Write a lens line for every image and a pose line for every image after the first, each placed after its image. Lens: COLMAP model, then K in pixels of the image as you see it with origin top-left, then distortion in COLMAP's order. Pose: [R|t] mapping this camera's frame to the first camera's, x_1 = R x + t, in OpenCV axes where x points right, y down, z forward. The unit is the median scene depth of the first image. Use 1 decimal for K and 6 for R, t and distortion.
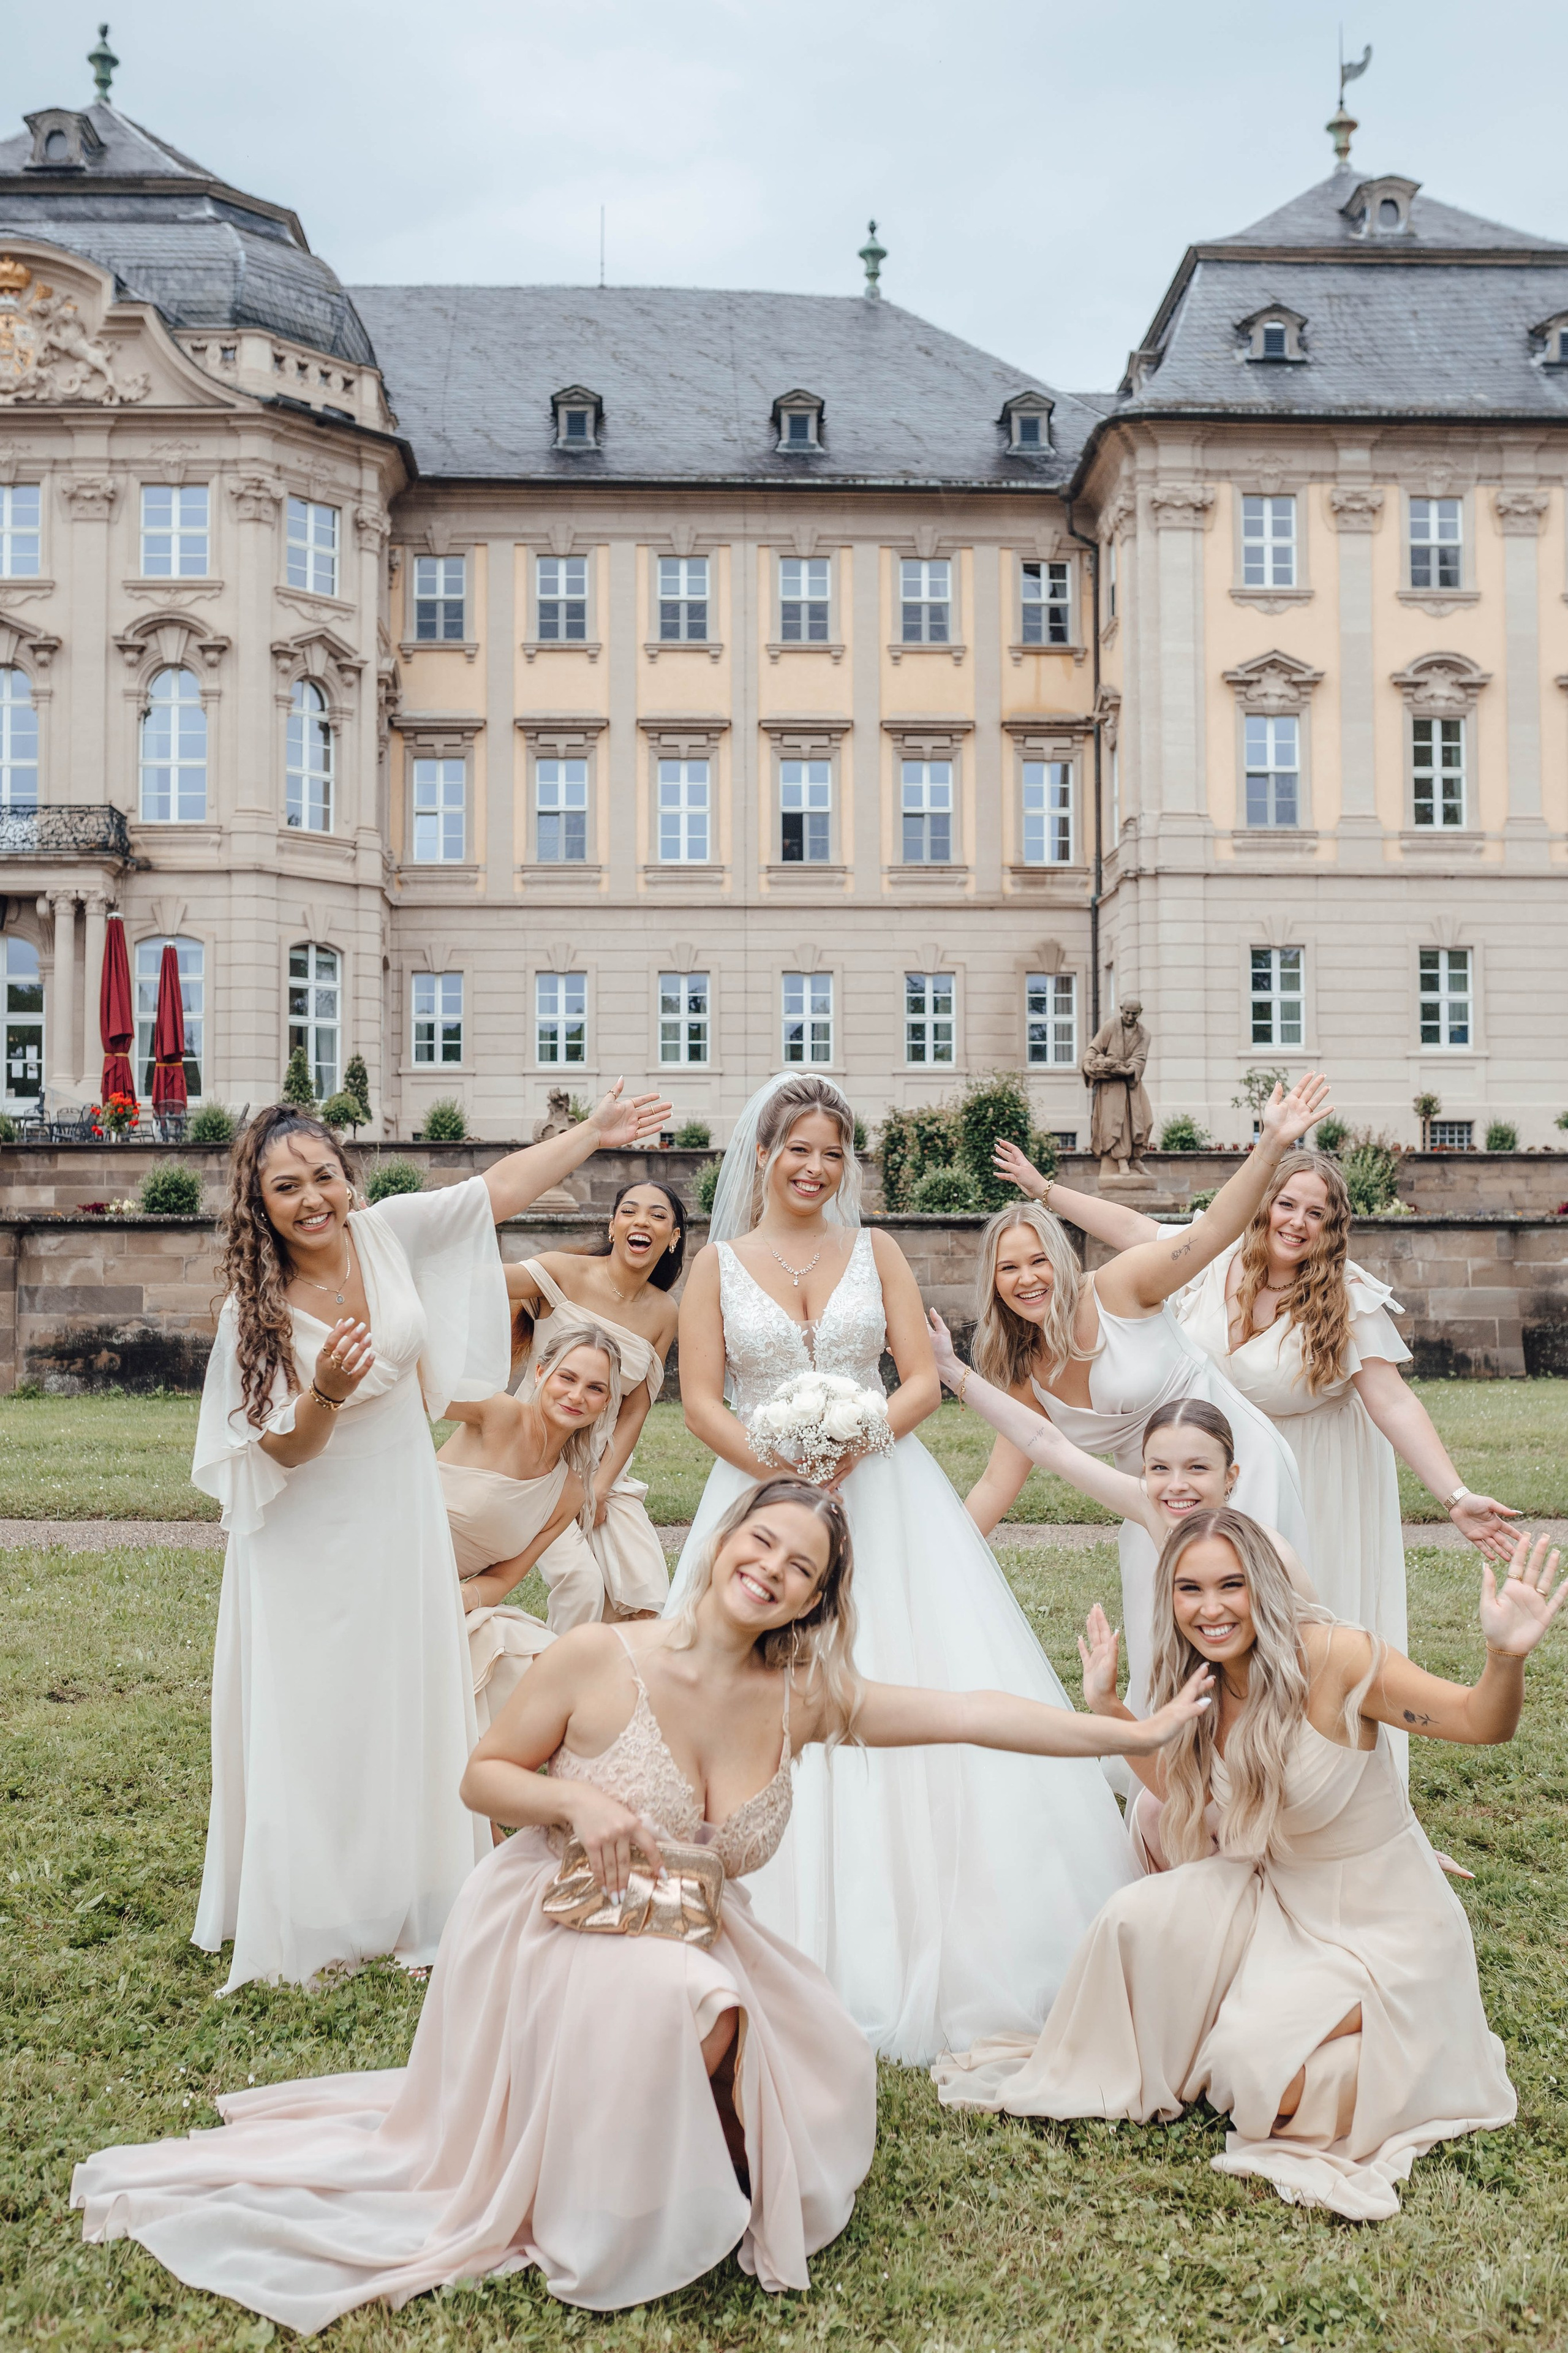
lens RADIAL K [[2316.9, 0, 782.8], [0, 2316.9, 1202.3], [0, 0, 1]] dist [-0.069728, 0.091777]
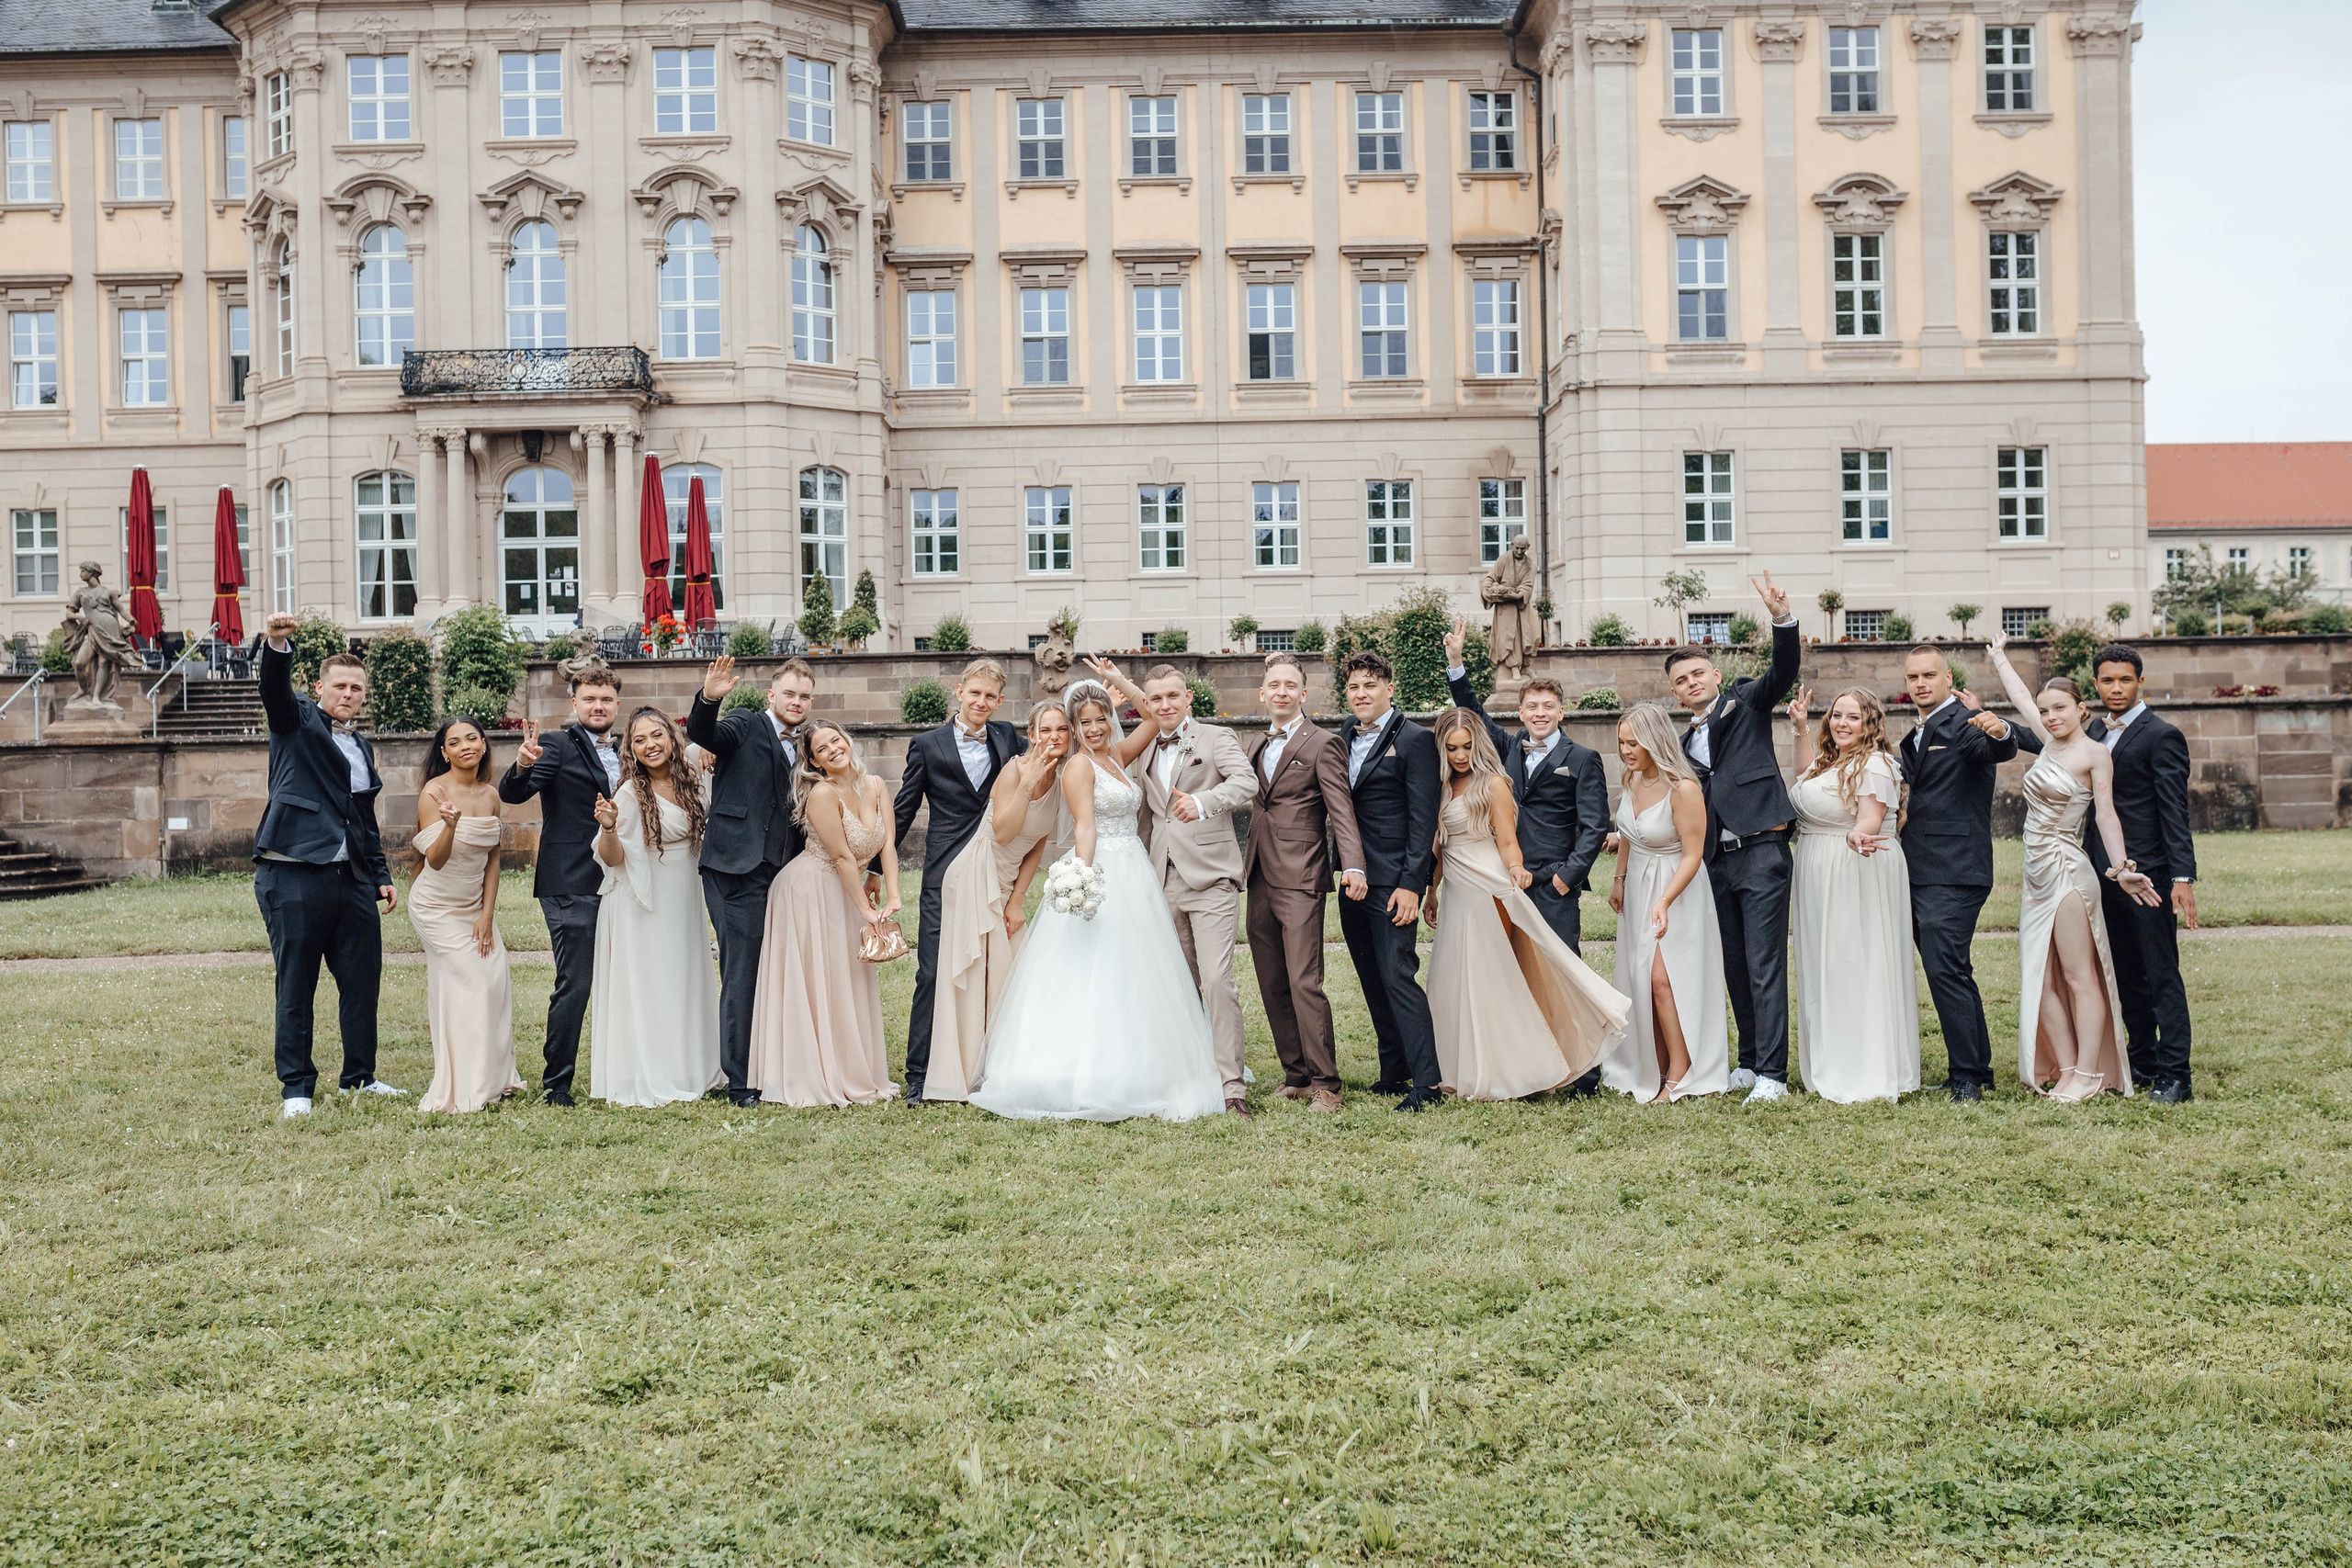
lens RADIAL K [[2350.7, 0, 1210.0], [0, 2350.7, 778.2], [0, 0, 1]] dist [-0.066052, 0.091280]
pose [[0.999480, -0.016992, -0.027388, 0.008353], [0.018048, 0.999085, 0.038770, -0.004783], [0.026704, -0.039244, 0.998873, -0.106667]]
